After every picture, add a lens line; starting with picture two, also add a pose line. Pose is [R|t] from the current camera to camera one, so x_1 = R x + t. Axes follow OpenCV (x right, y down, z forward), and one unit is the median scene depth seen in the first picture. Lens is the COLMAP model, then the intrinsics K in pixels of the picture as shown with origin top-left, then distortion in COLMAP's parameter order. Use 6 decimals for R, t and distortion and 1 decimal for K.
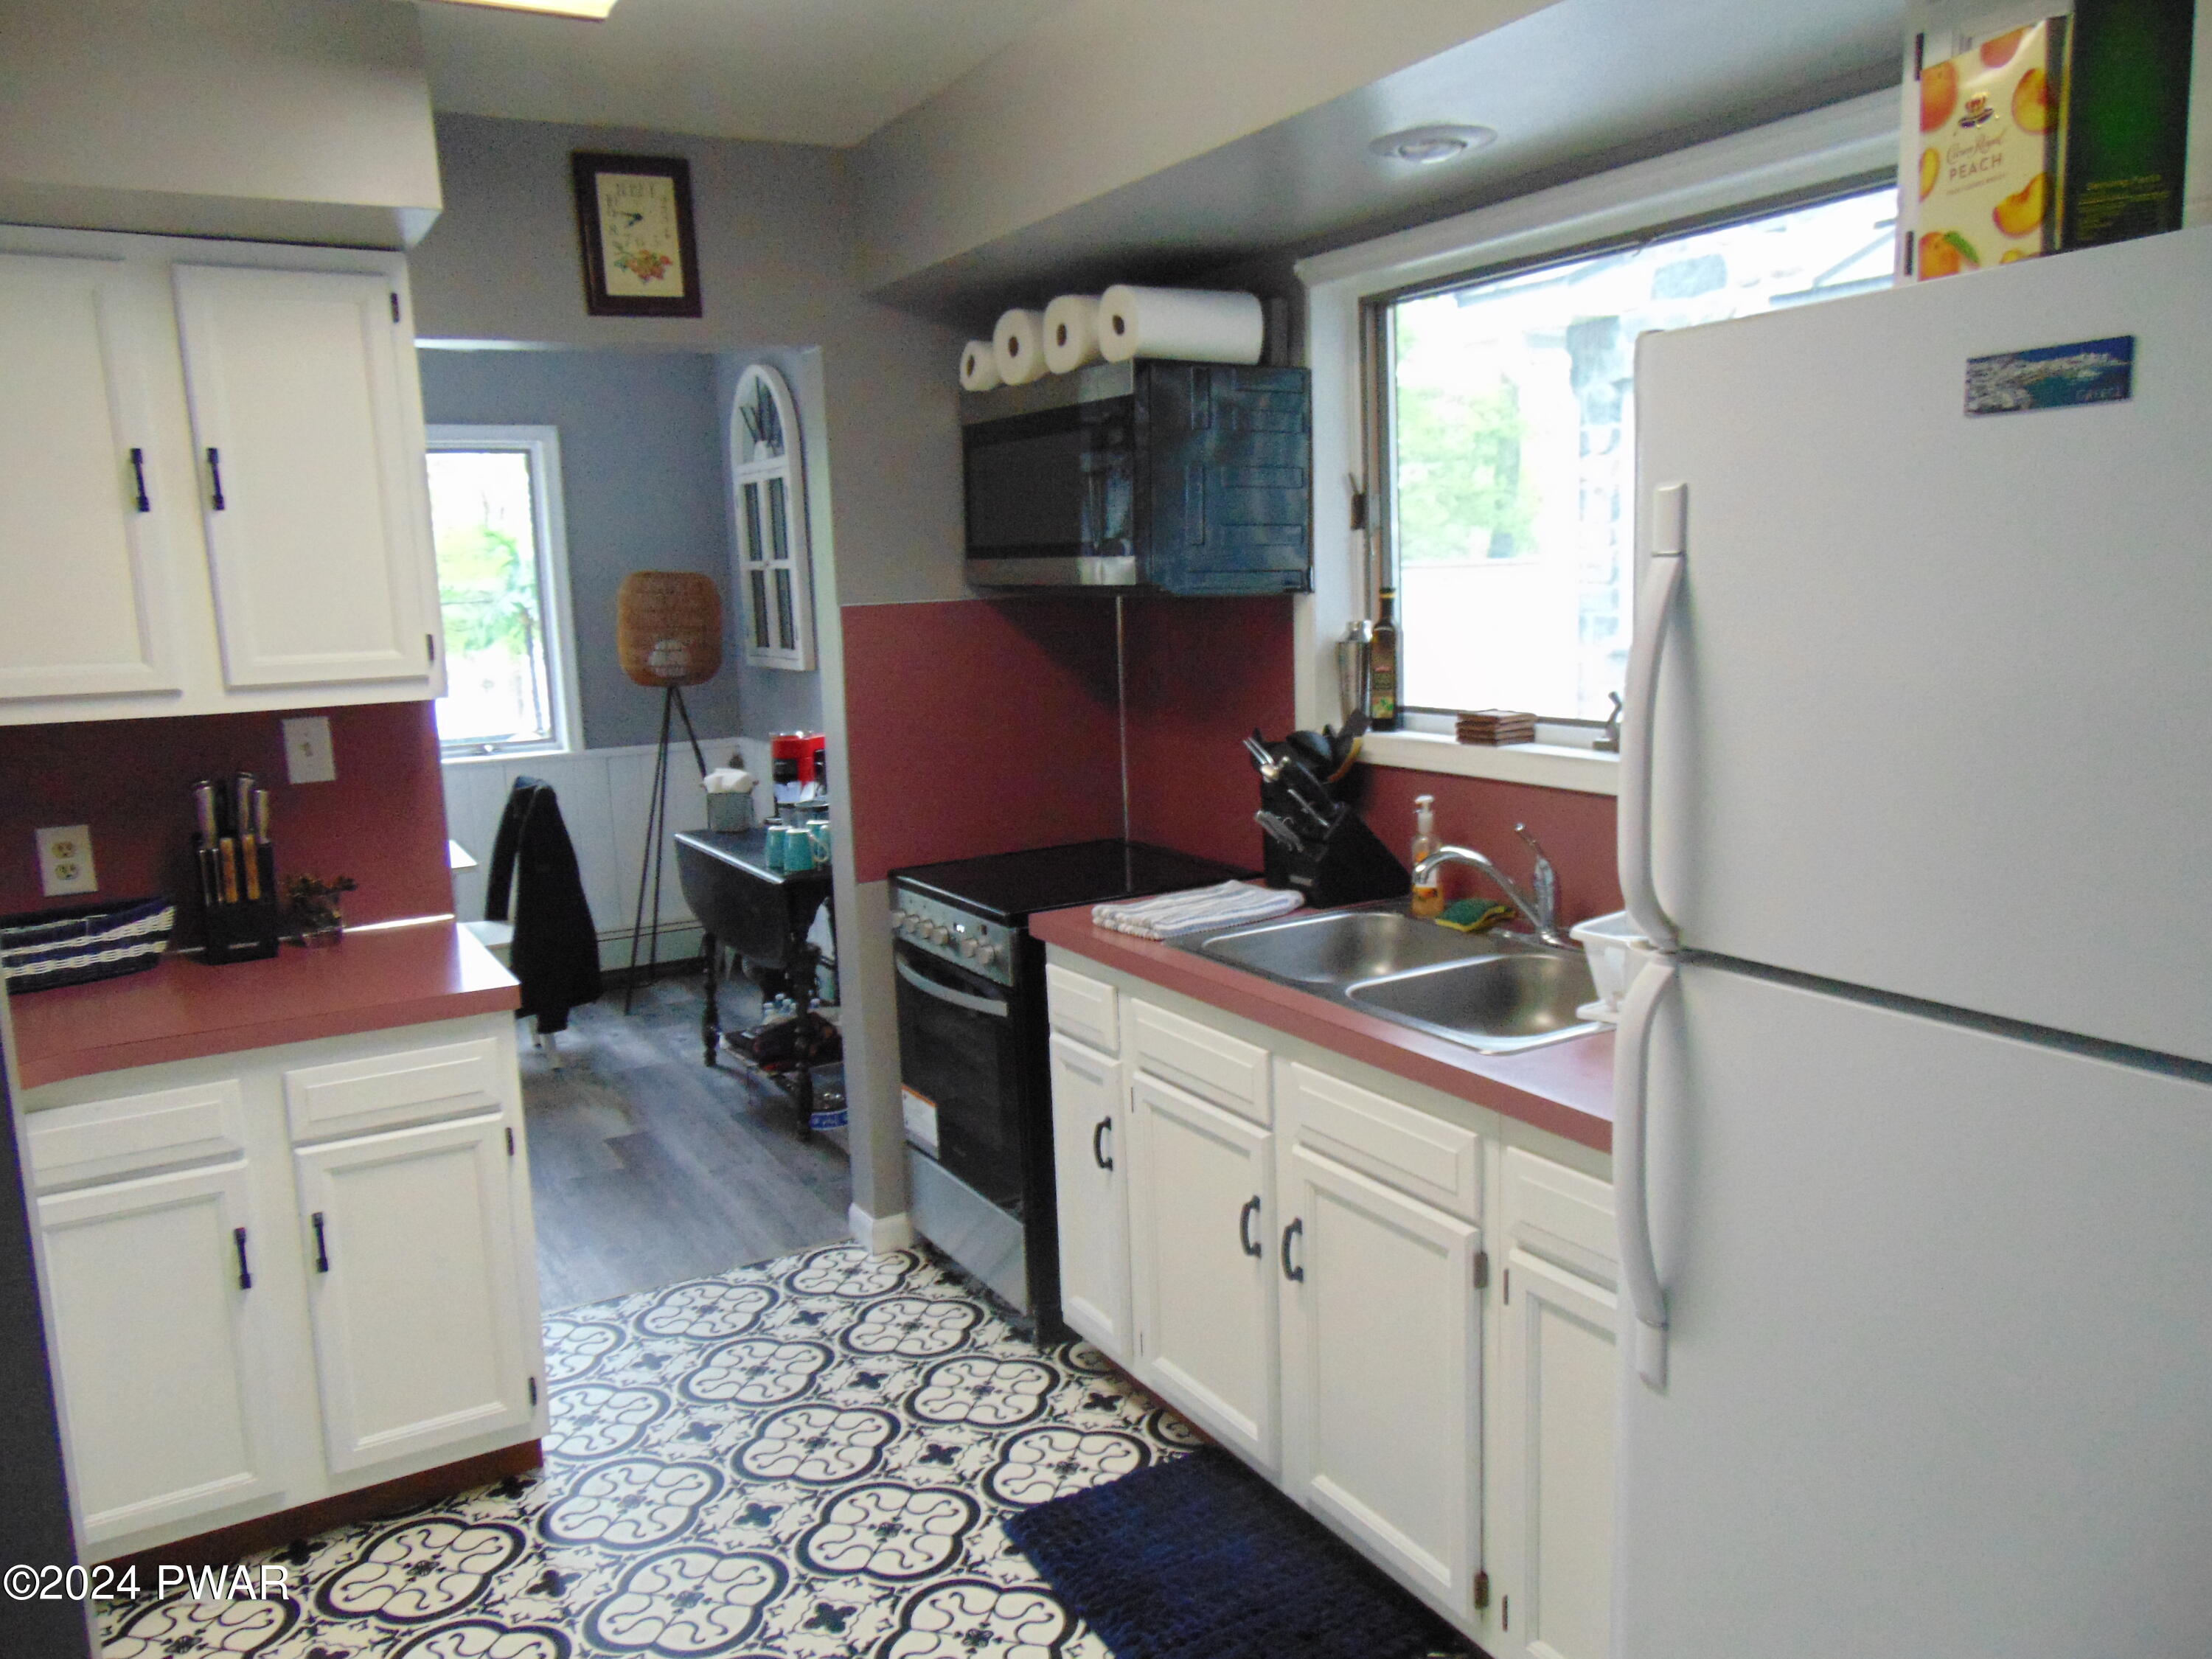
lens RADIAL K [[1656.1, 0, 1106.0], [0, 1656.1, 829.5], [0, 0, 1]] dist [-0.030320, 0.061413]
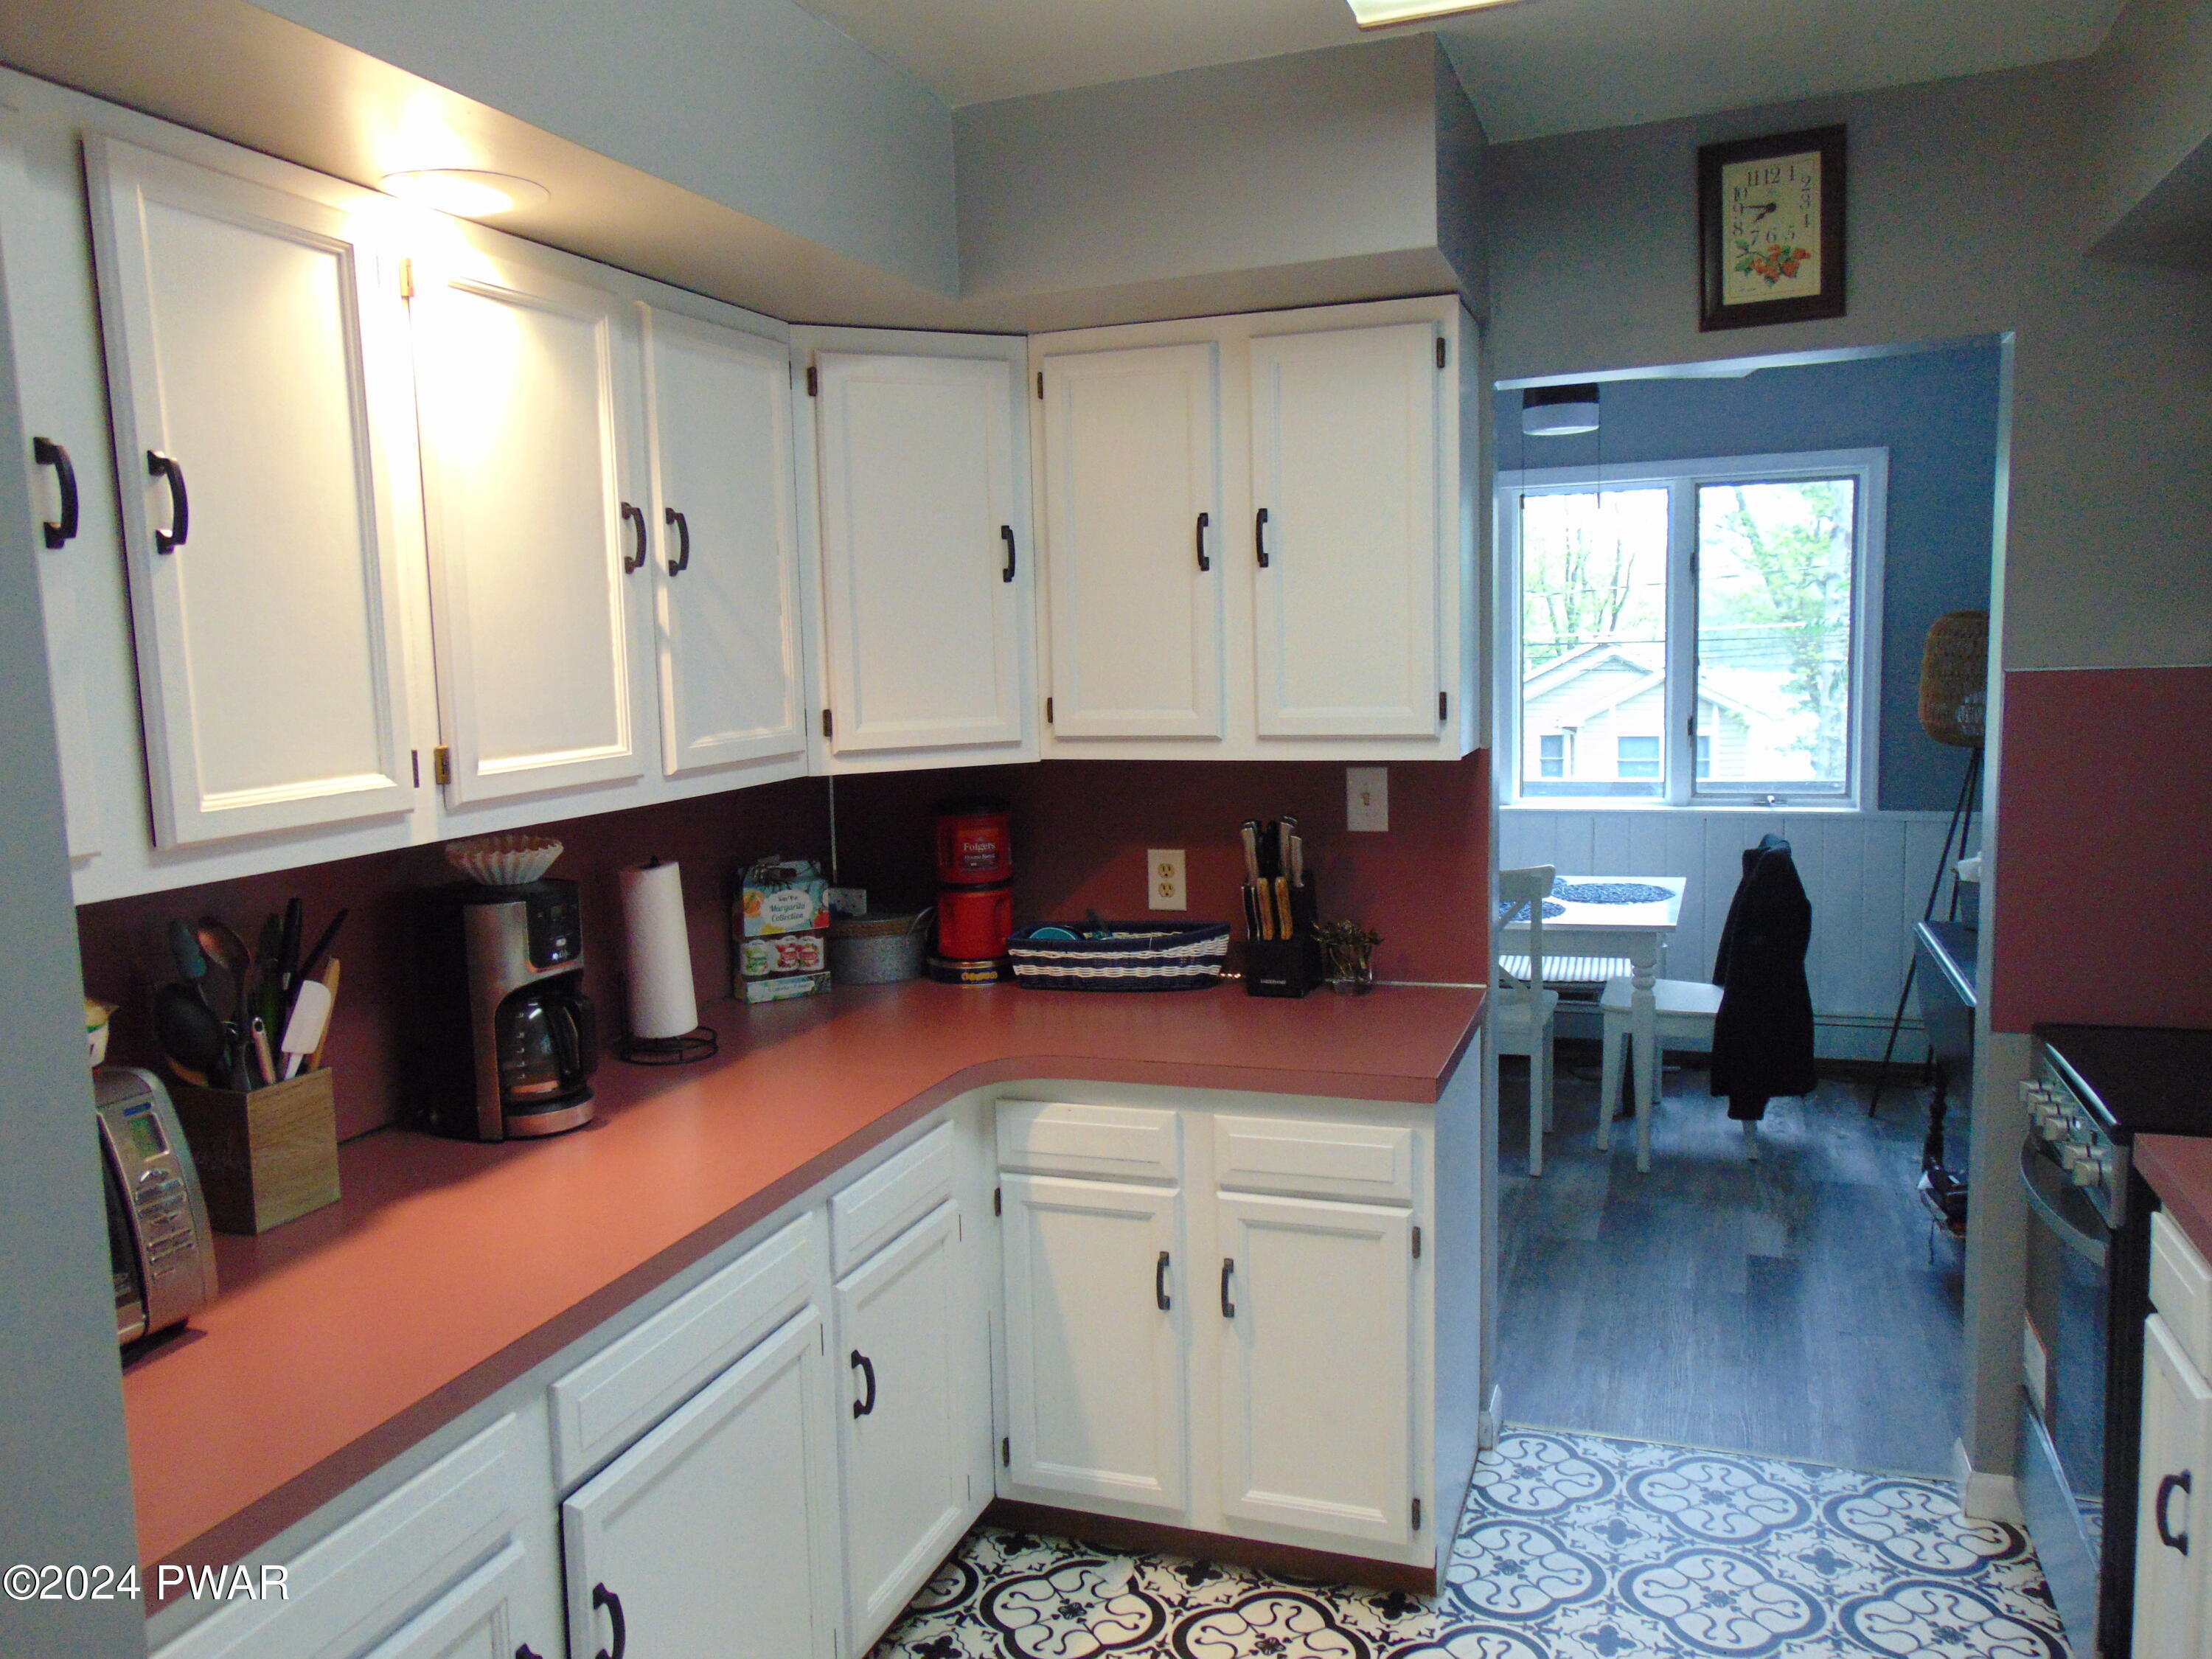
lens RADIAL K [[1656.1, 0, 1106.0], [0, 1656.1, 829.5], [0, 0, 1]] dist [-0.030320, 0.061413]
pose [[0.642963, 0.102574, -0.758998, 0.187058], [-0.112957, 0.992854, 0.038490, -0.051753], [0.757522, 0.060986, 0.649954, 0.226085]]
